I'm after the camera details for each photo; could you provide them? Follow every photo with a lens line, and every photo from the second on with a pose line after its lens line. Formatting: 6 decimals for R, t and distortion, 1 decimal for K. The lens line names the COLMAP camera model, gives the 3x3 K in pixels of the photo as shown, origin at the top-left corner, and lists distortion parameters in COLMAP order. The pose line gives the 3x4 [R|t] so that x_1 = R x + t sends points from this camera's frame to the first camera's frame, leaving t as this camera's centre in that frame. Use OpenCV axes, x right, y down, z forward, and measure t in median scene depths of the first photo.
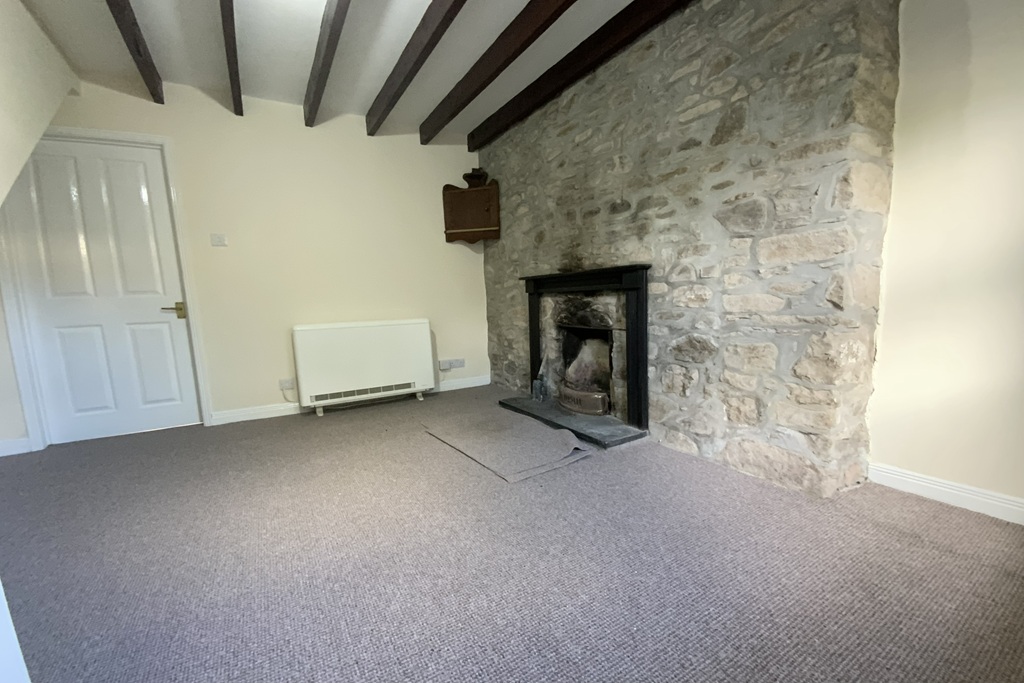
lens RADIAL K [[406.1, 0, 513.2], [0, 406.1, 360.3], [0, 0, 1]] dist [0.023694, -0.020797]
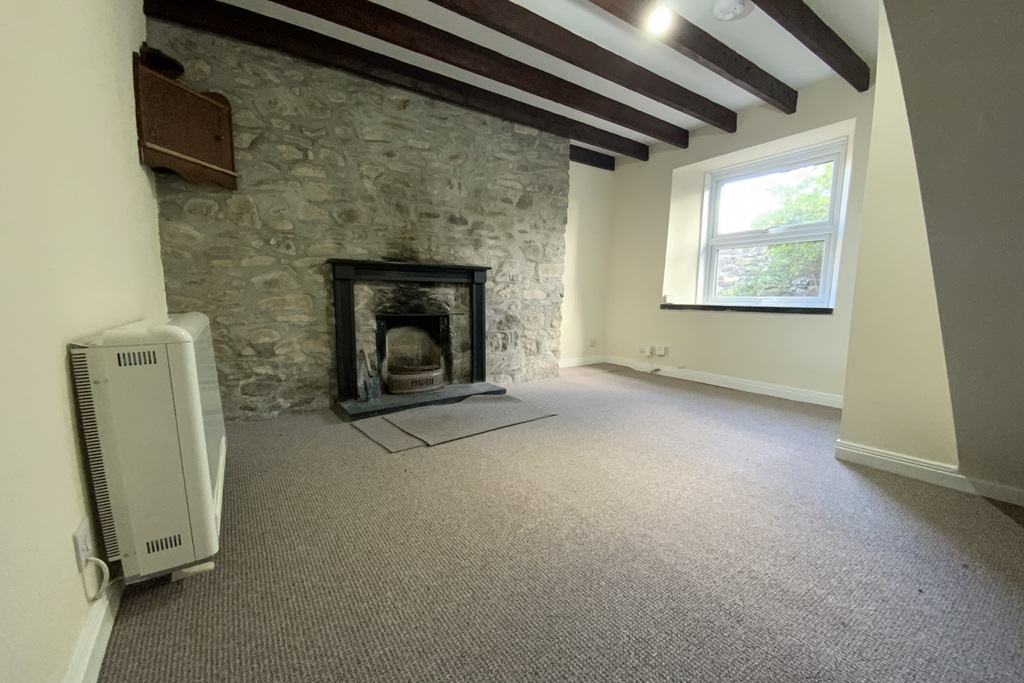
lens RADIAL K [[406.1, 0, 513.2], [0, 406.1, 360.3], [0, 0, 1]] dist [0.023694, -0.020797]
pose [[-0.049471, -0.132708, 0.989920, -1.120296], [0.144077, 0.979819, 0.138554, -0.089687], [-0.988329, 0.149479, -0.029353, 0.936829]]
